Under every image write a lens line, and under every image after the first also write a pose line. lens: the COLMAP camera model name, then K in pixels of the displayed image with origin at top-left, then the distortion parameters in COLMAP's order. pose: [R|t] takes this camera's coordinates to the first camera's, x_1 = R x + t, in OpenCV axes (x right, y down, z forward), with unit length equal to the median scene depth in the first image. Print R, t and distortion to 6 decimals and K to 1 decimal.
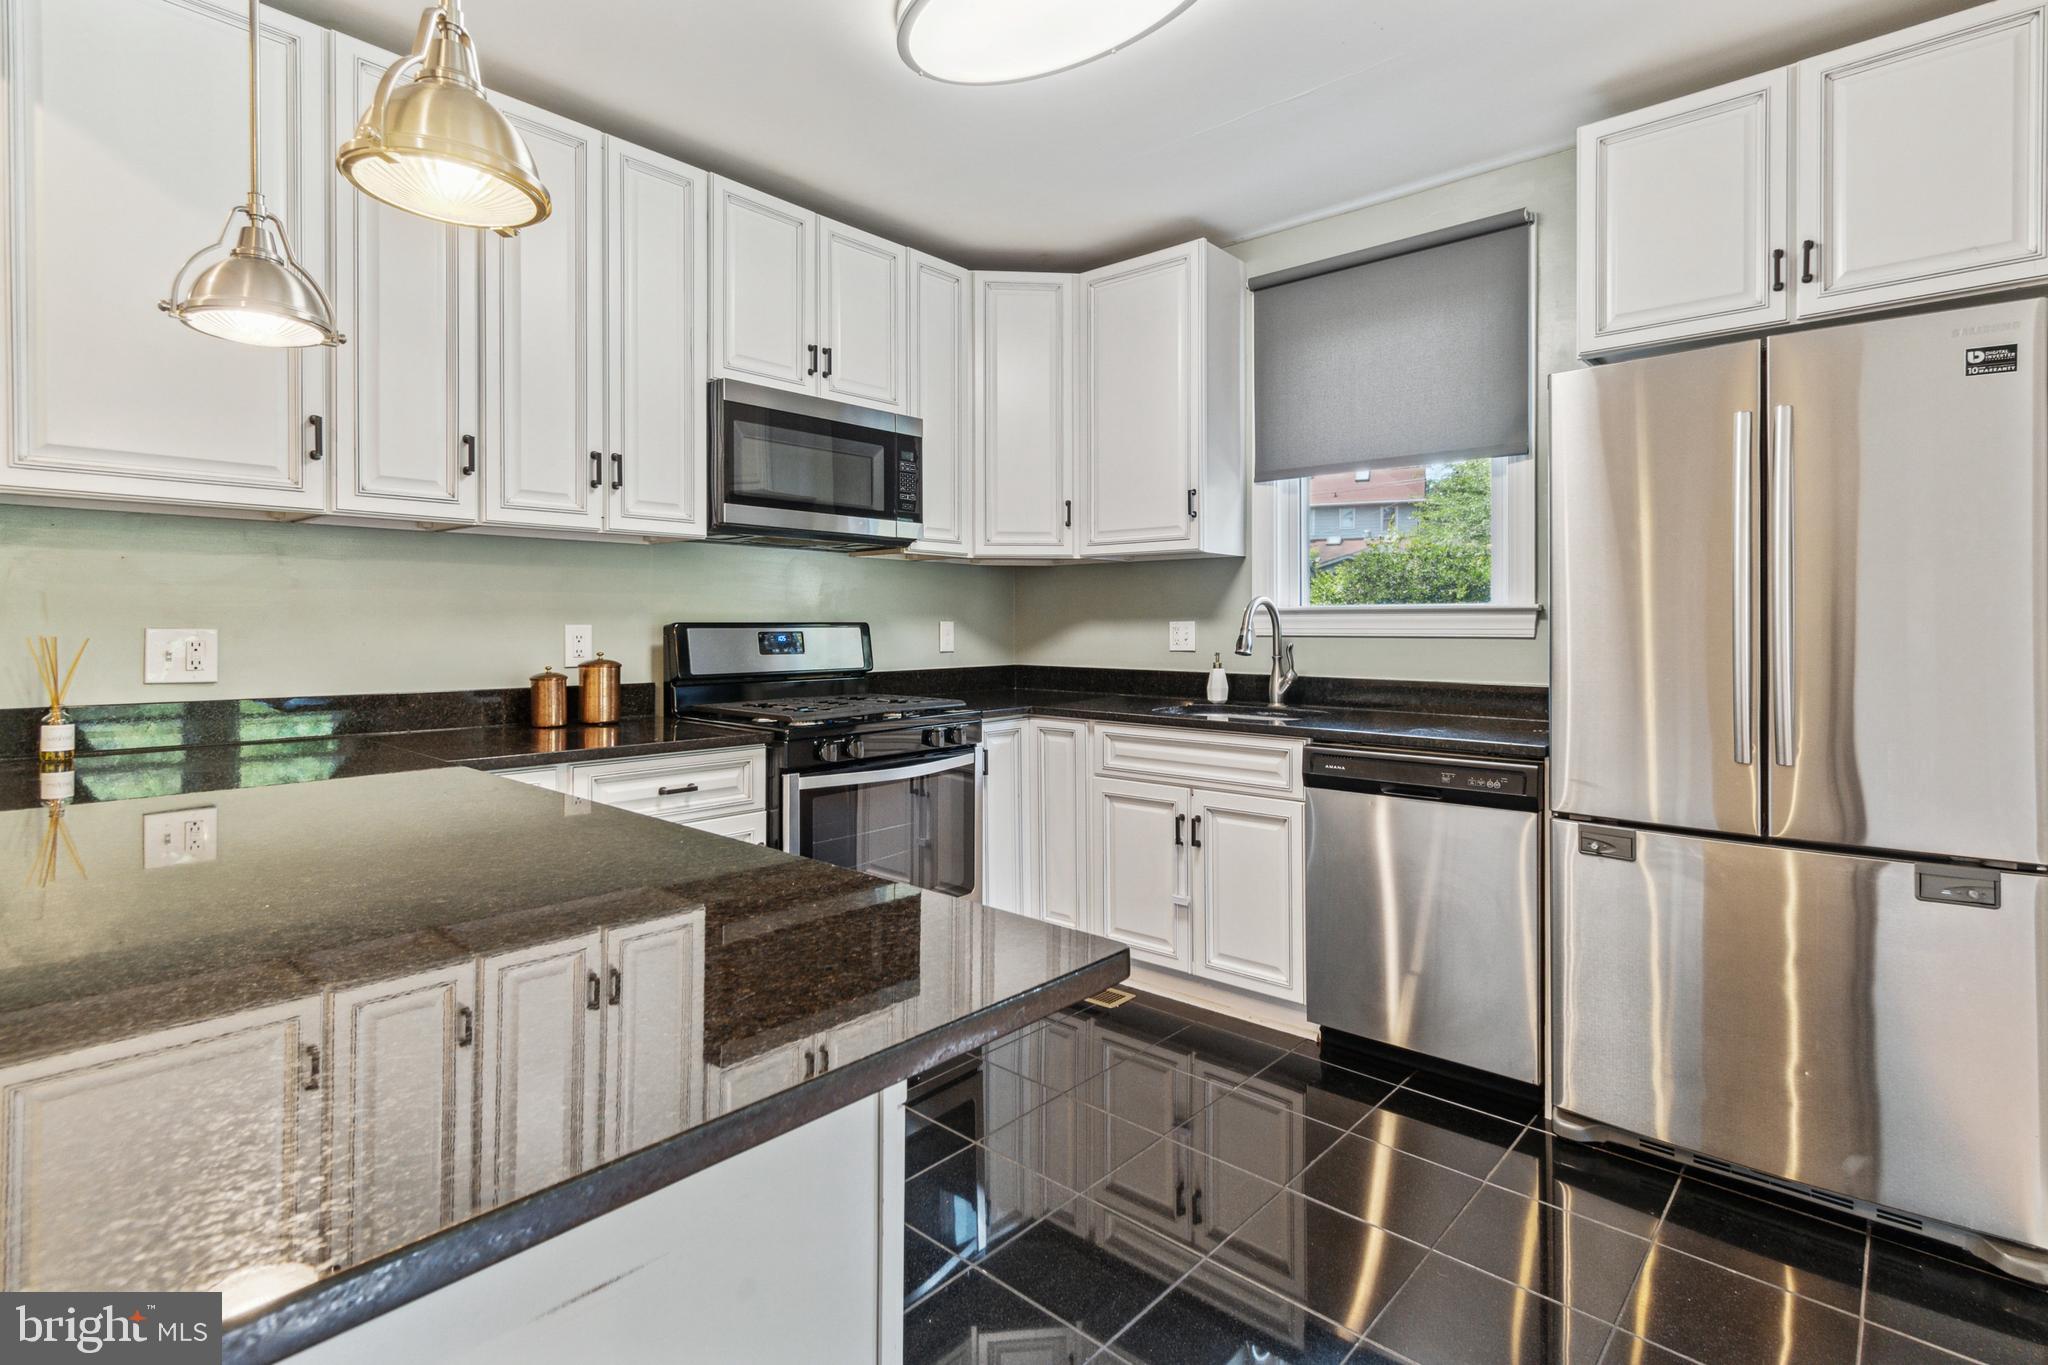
lens RADIAL K [[988.8, 0, 1026.8], [0, 988.8, 632.5], [0, 0, 1]] dist [0.001060, 0.000211]
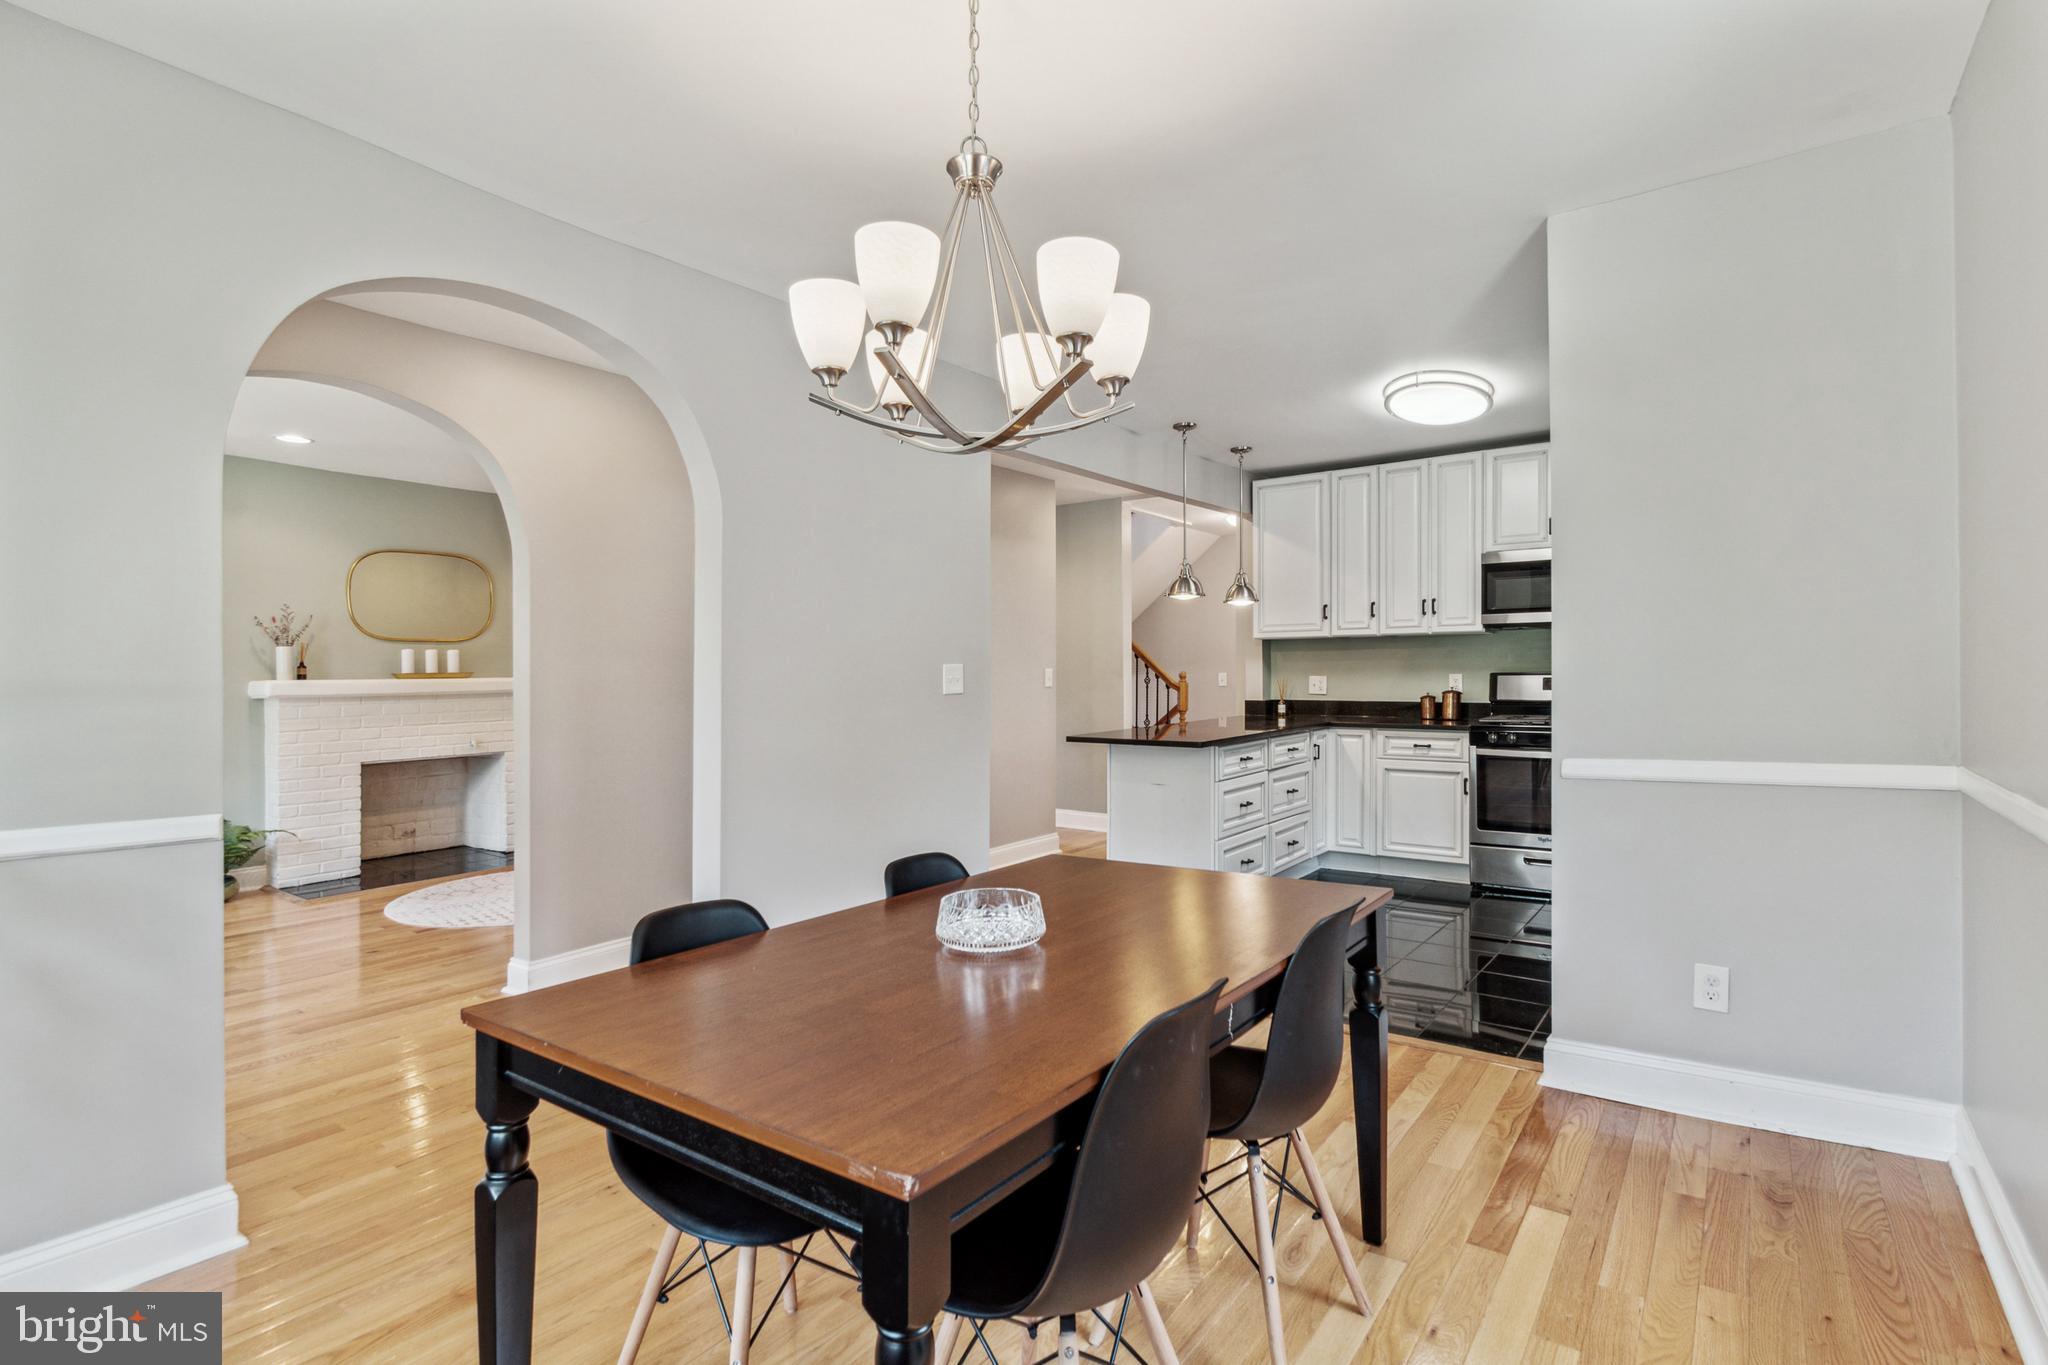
lens RADIAL K [[974.2, 0, 1024.0], [0, 974.2, 682.5], [0, 0, 1]] dist [0.000390, 0.000099]
pose [[0.077857, 0.009778, -0.996917, 1.450799], [0.001152, 0.999950, 0.009897, -0.010811], [0.996964, -0.001919, 0.077842, -0.087263]]
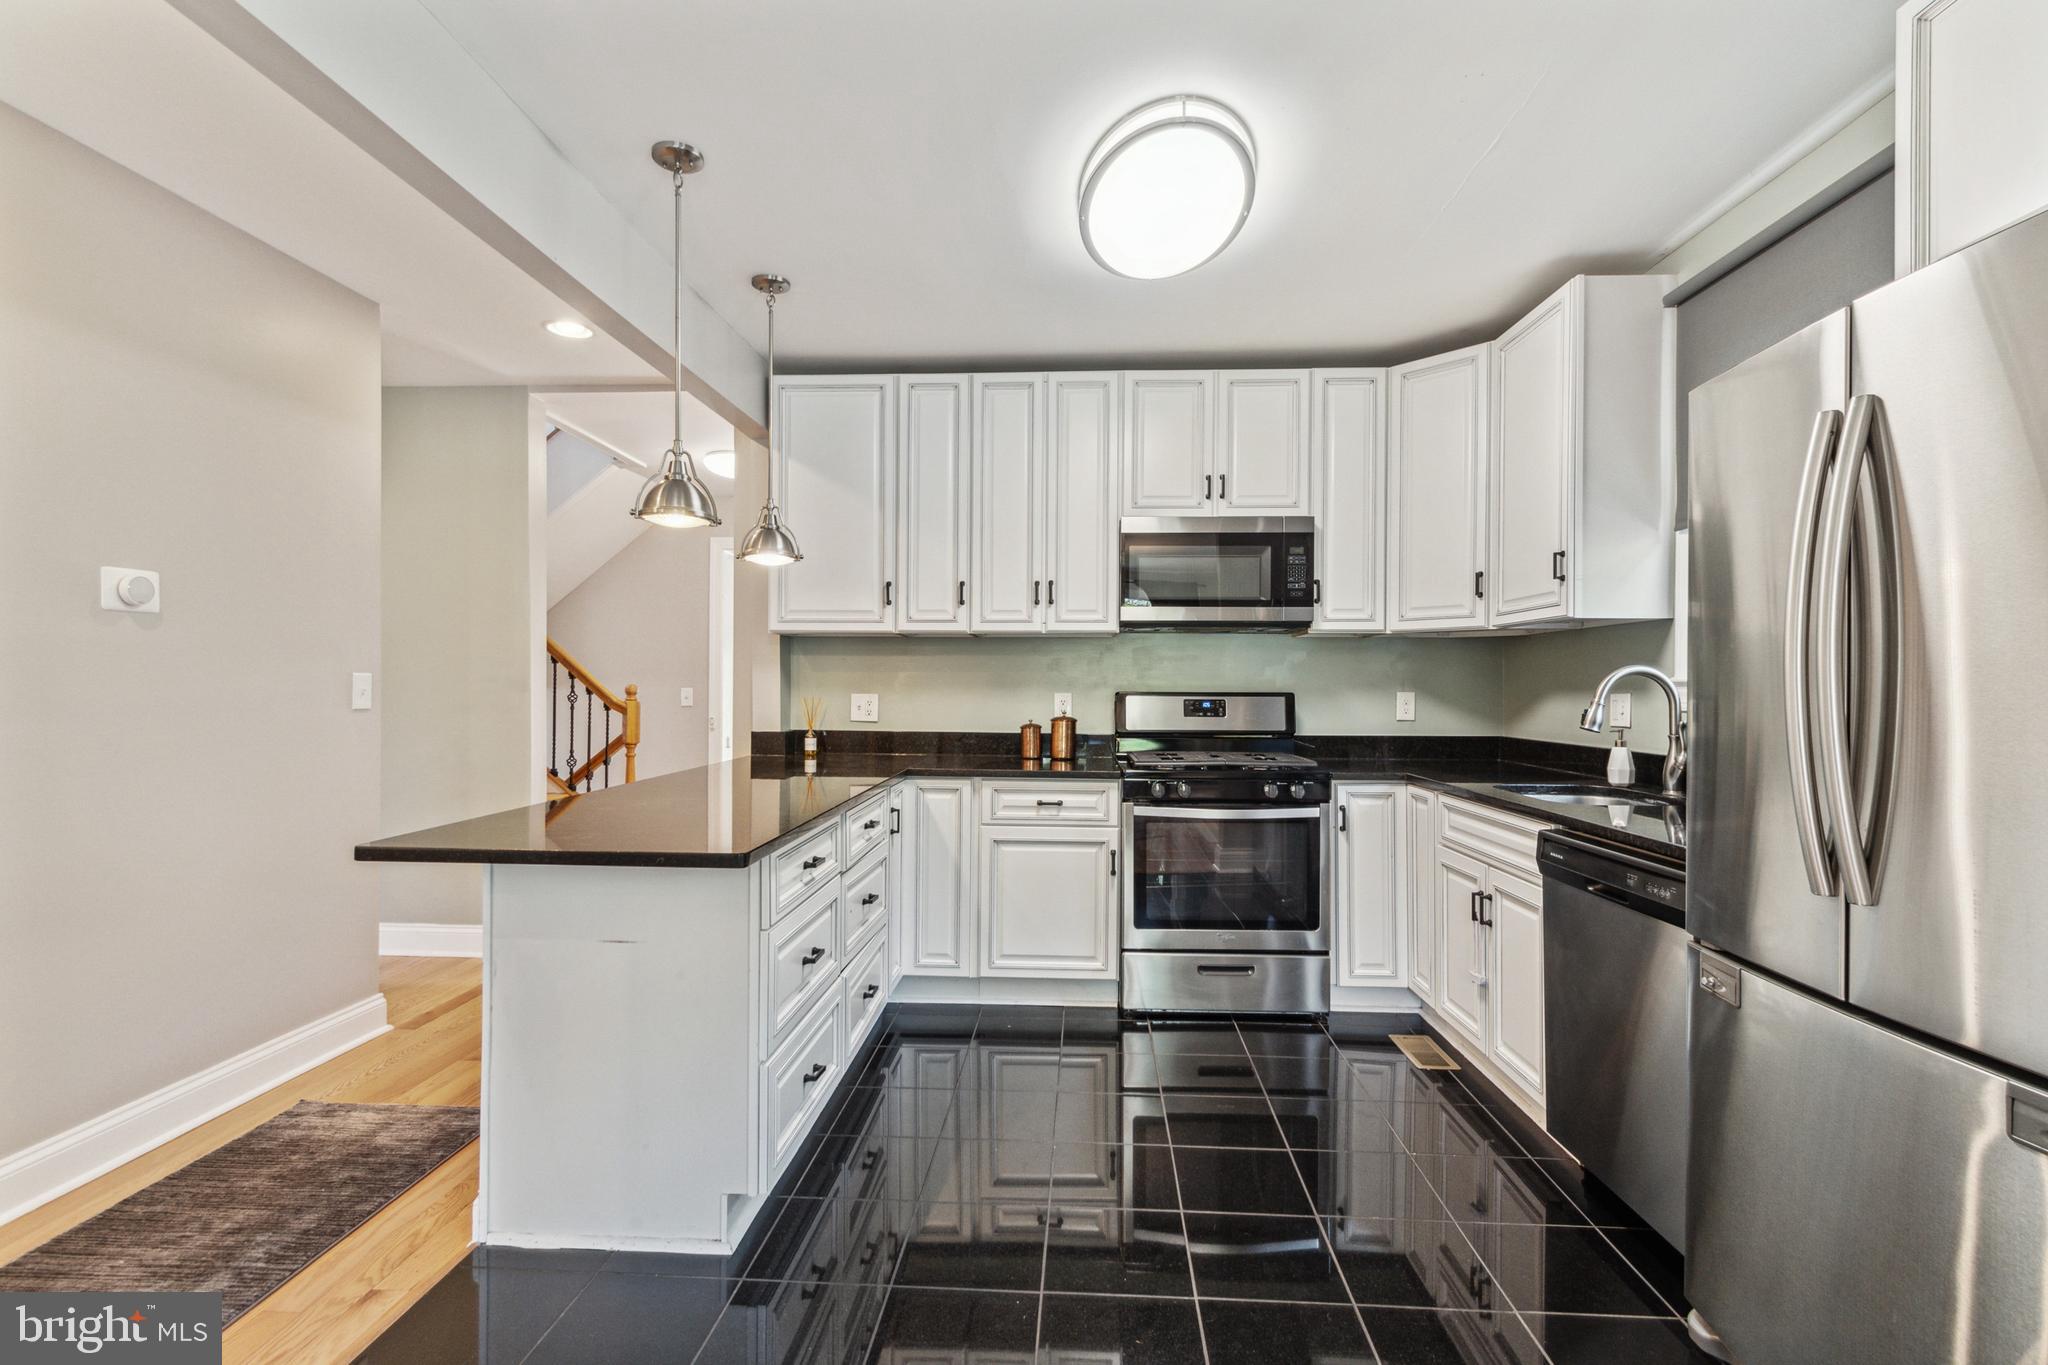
lens RADIAL K [[923.1, 0, 1029.5], [0, 923.1, 697.6], [0, 0, 1]] dist [0.001077, 0.000125]
pose [[0.623345, 0.010643, -0.781875, 0.566694], [-0.011938, 0.999920, 0.004093, -0.005759], [0.781856, 0.006782, 0.623422, 0.076838]]
